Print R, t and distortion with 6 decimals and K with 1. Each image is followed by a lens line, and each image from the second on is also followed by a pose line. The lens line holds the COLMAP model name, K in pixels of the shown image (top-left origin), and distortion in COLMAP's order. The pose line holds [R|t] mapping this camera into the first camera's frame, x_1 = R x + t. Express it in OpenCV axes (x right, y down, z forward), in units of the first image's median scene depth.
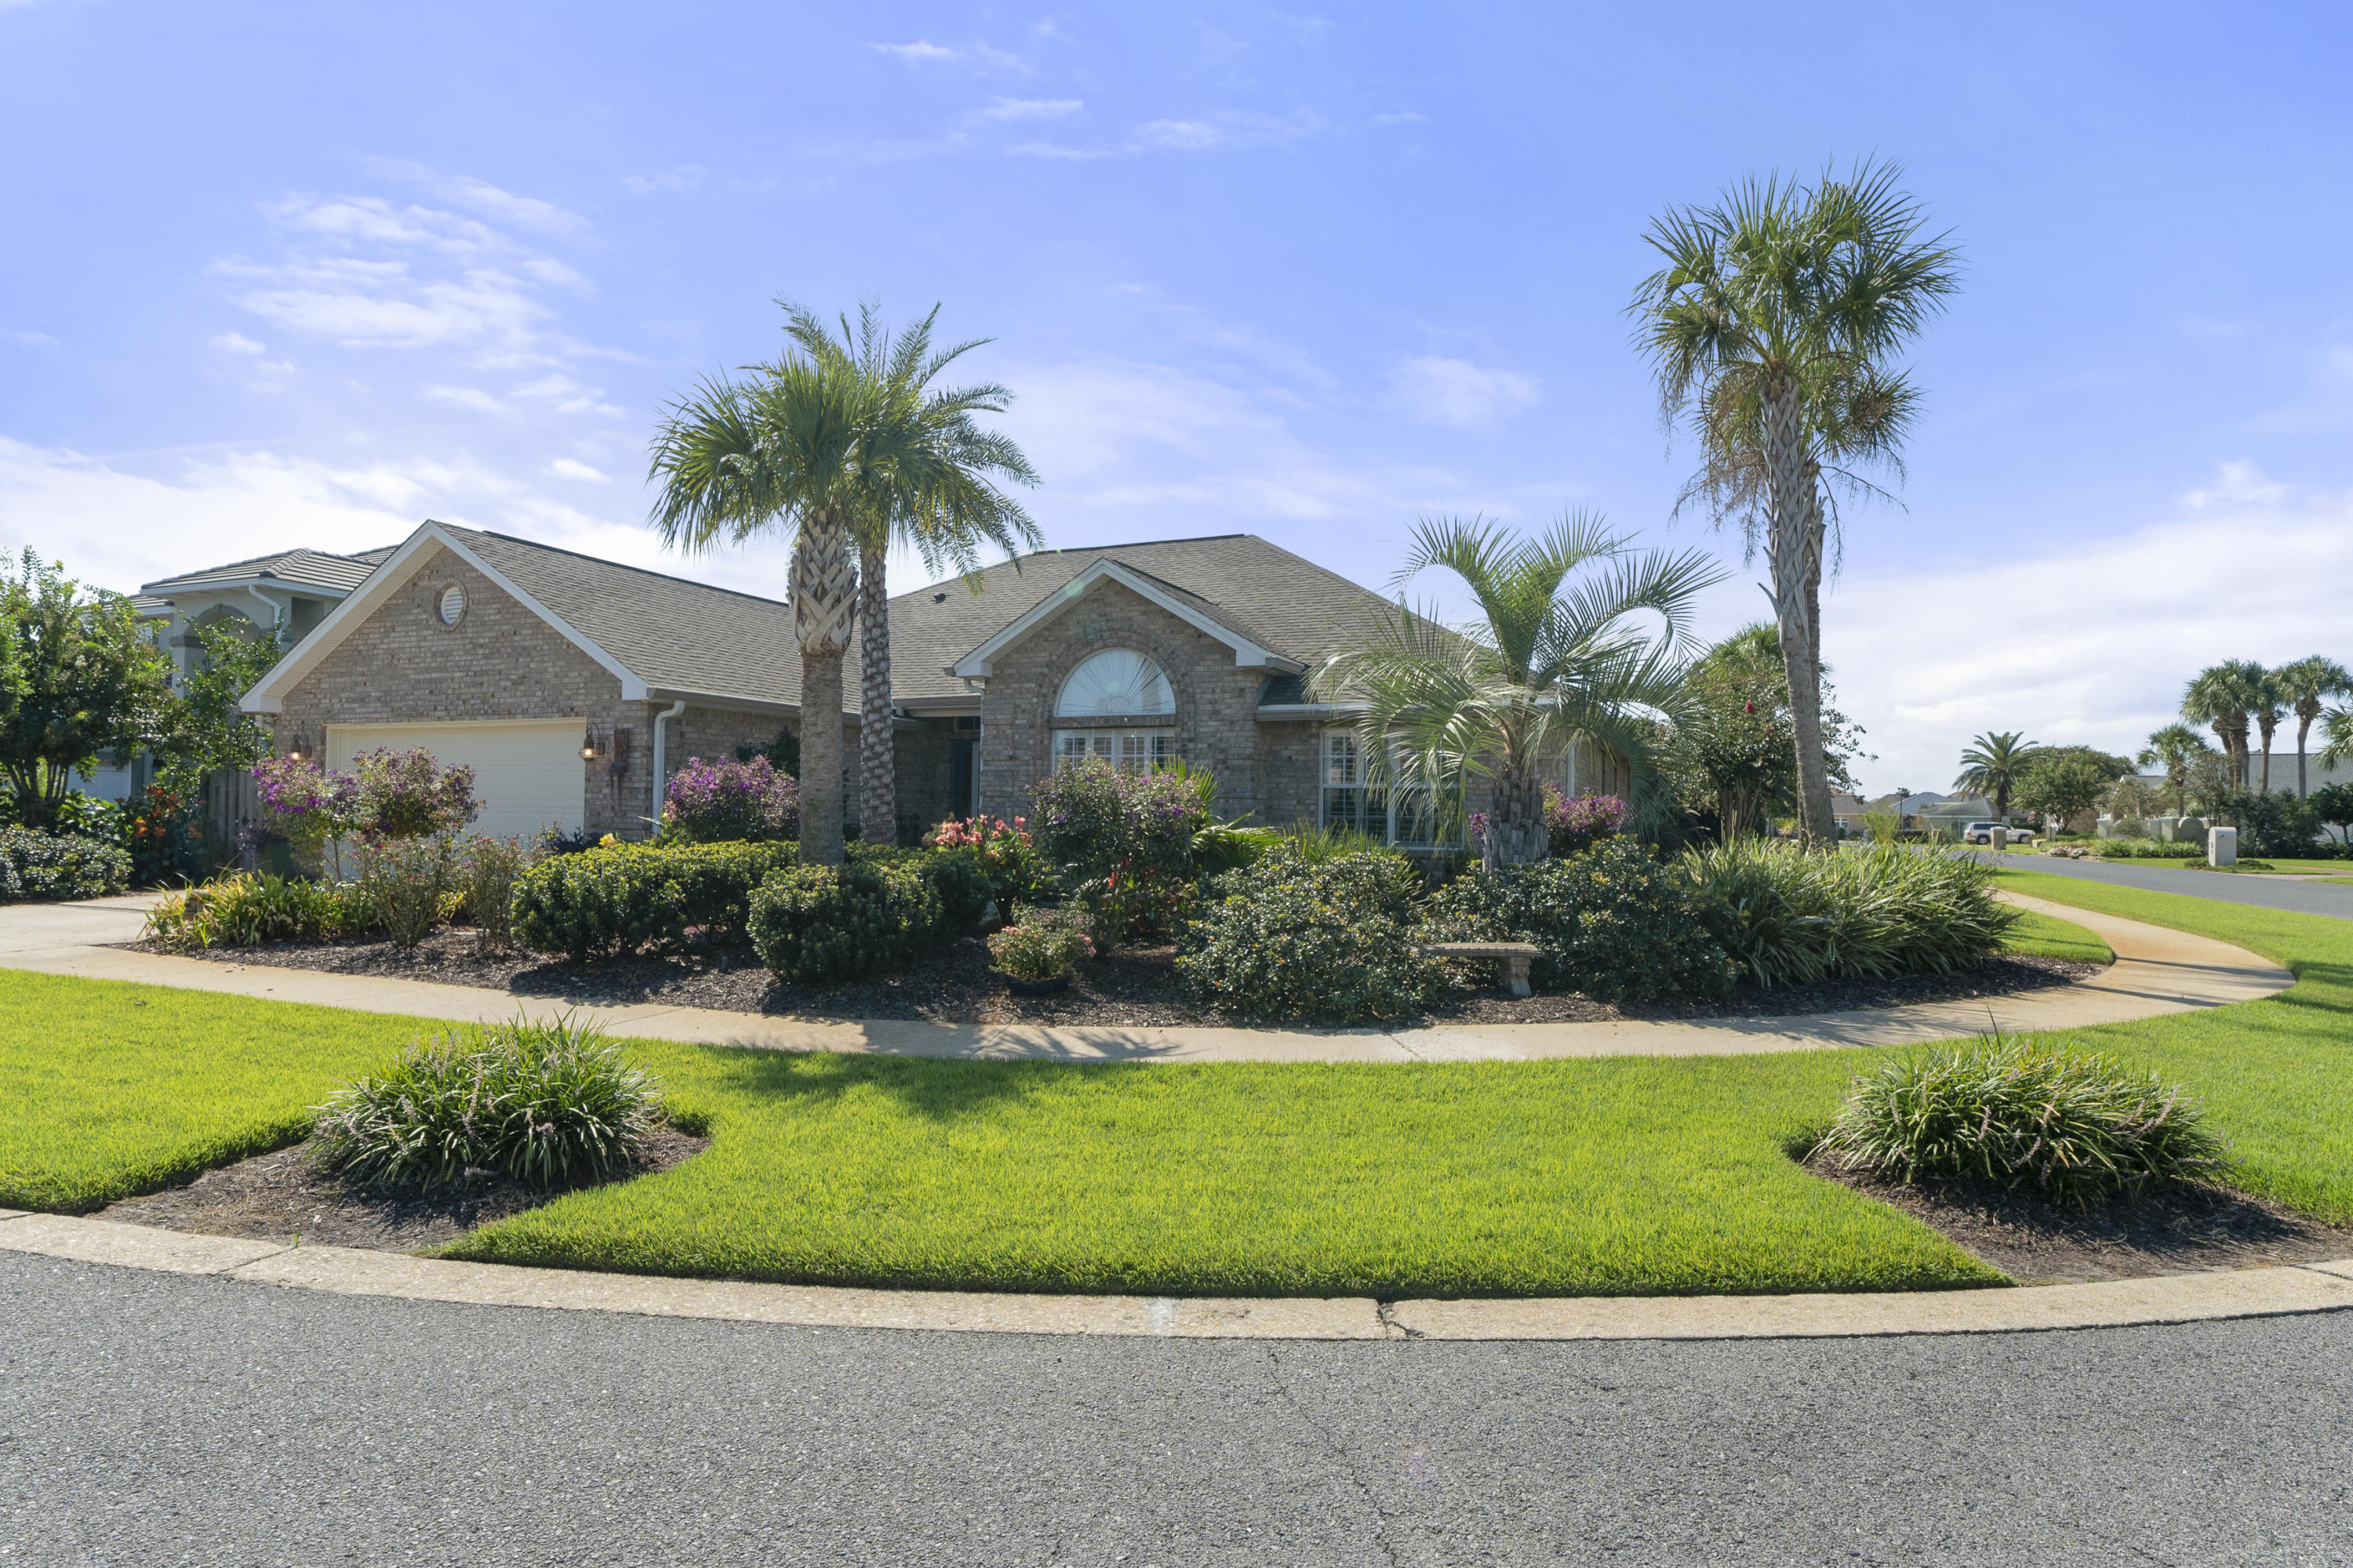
lens RADIAL K [[1265.4, 0, 1176.5], [0, 1265.4, 784.0], [0, 0, 1]] dist [-0.003125, -0.001518]
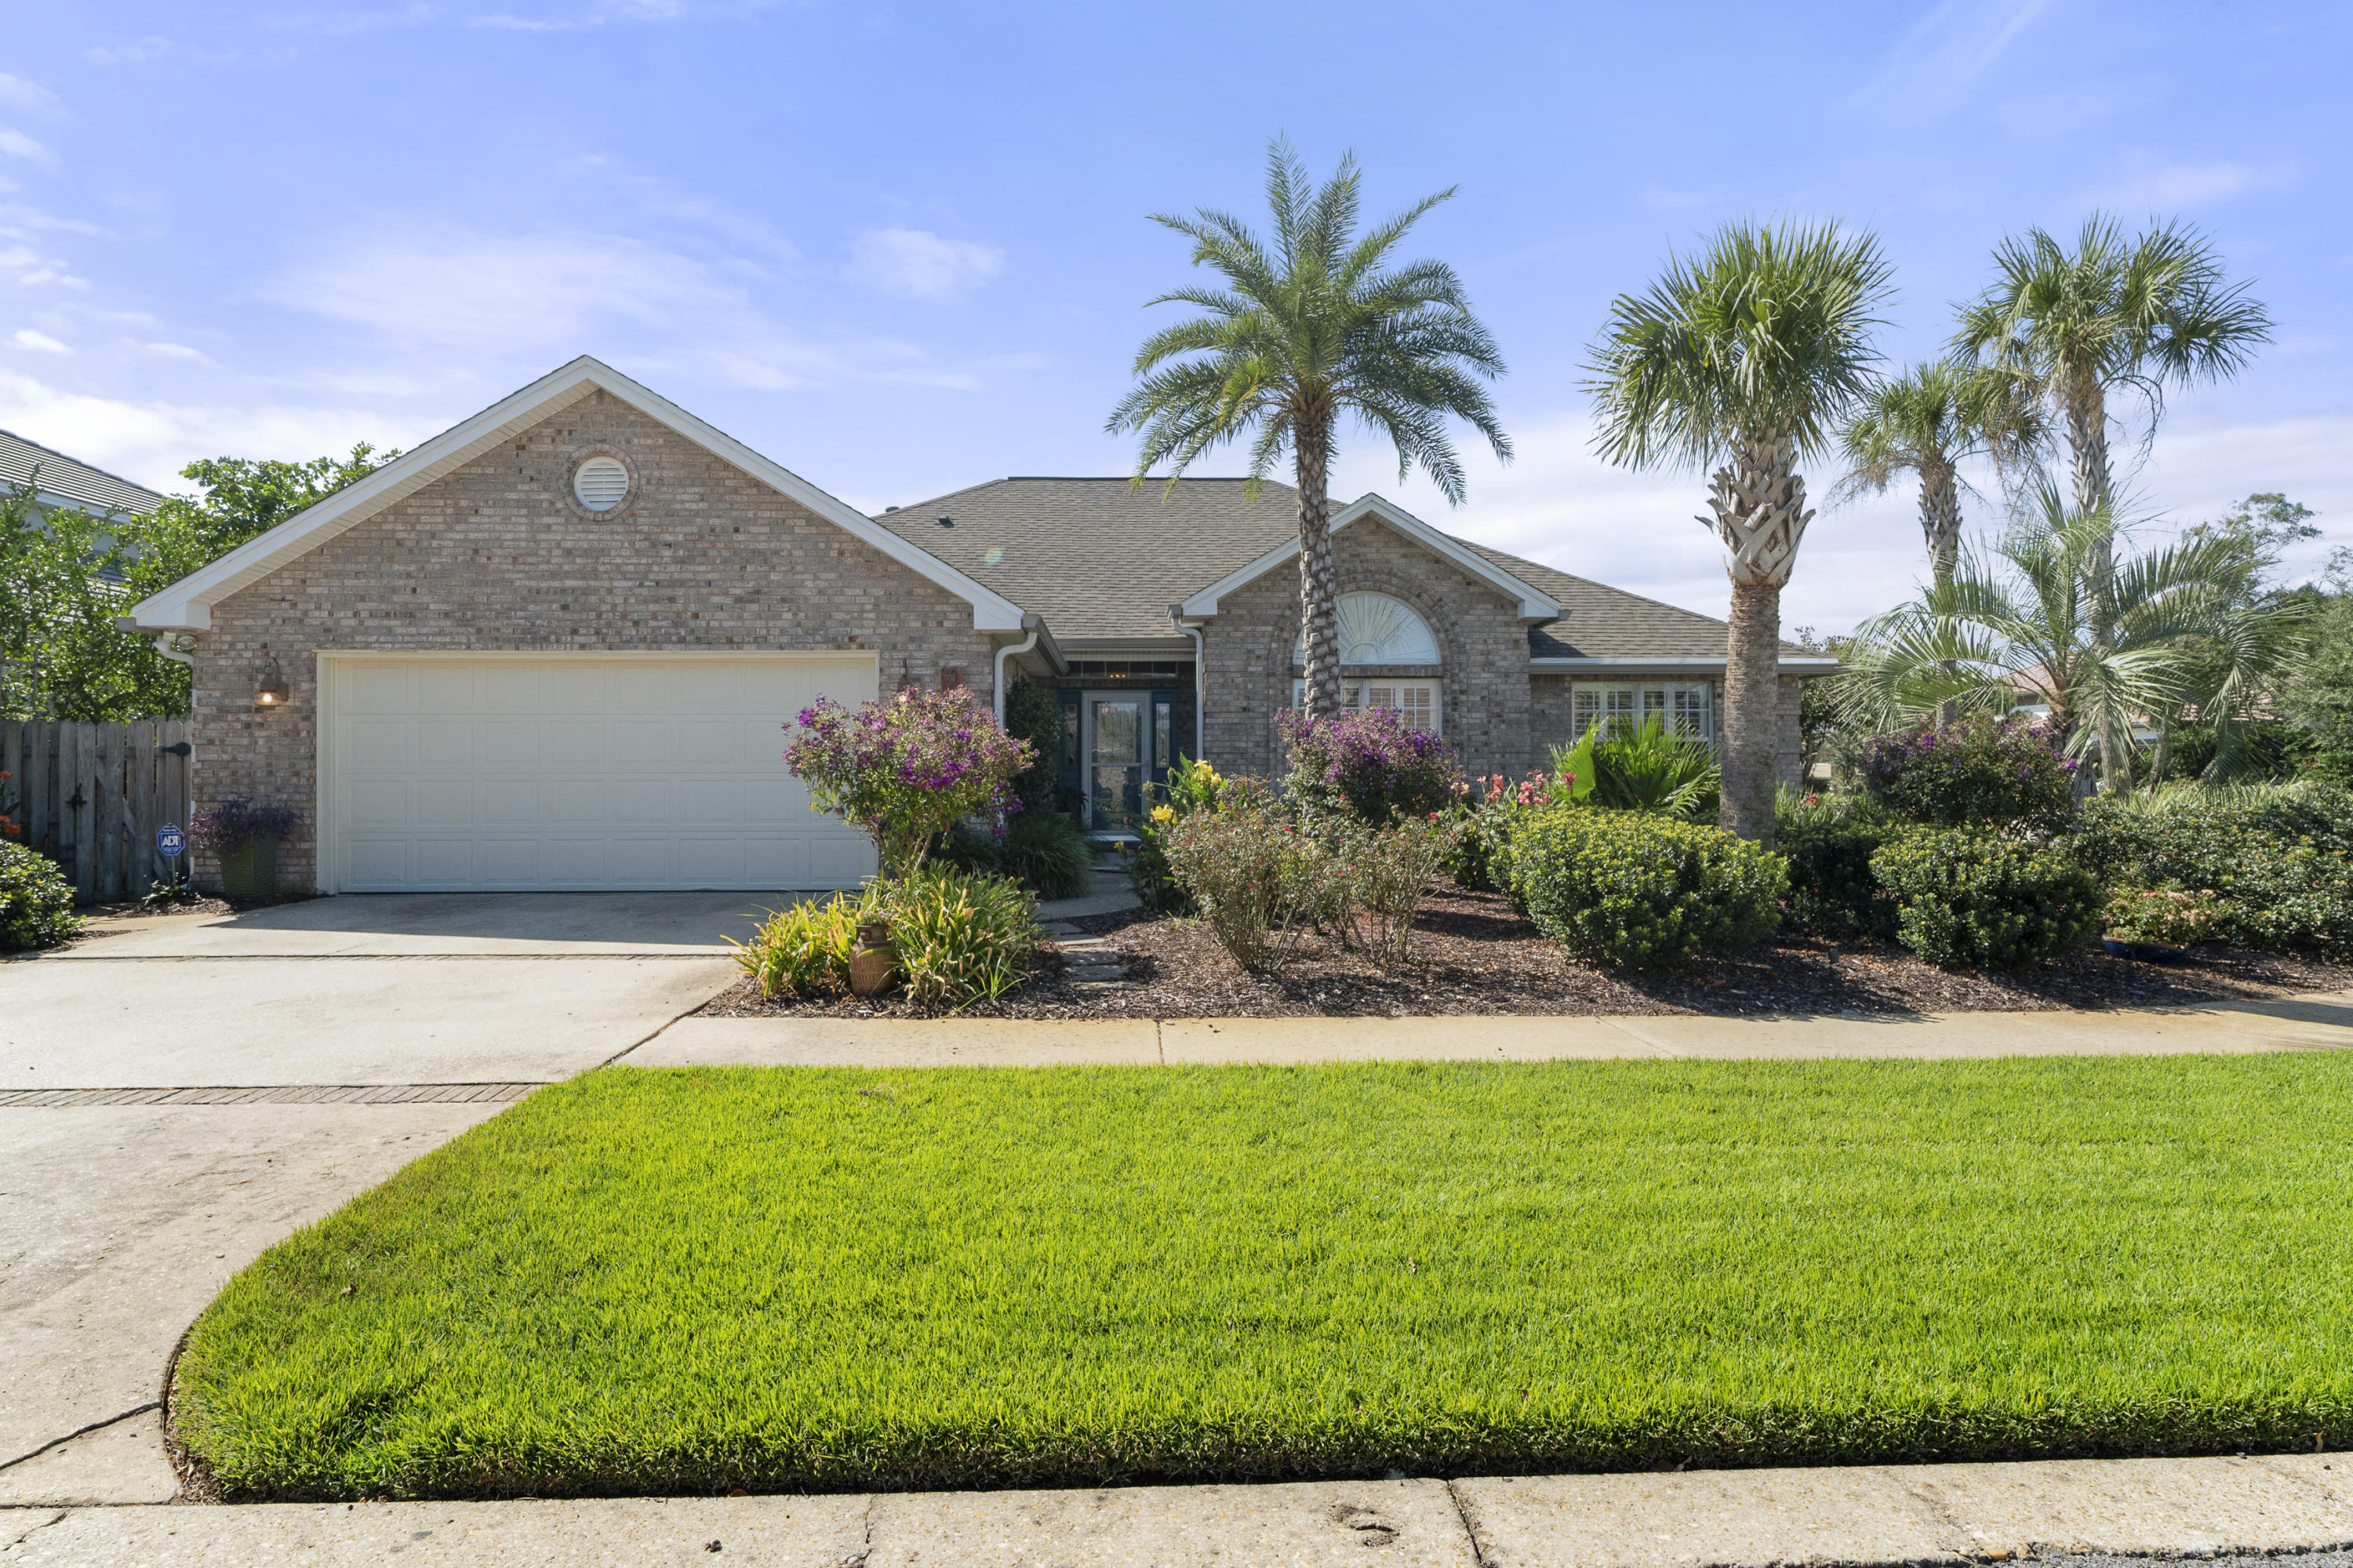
lens RADIAL K [[1265.4, 0, 1176.5], [0, 1265.4, 784.0], [0, 0, 1]] dist [-0.003125, -0.001518]
pose [[0.896535, -0.018530, 0.442585, -0.606715], [0.002954, 0.999353, 0.035856, -0.000367], [-0.442963, -0.030839, 0.896009, 0.236107]]
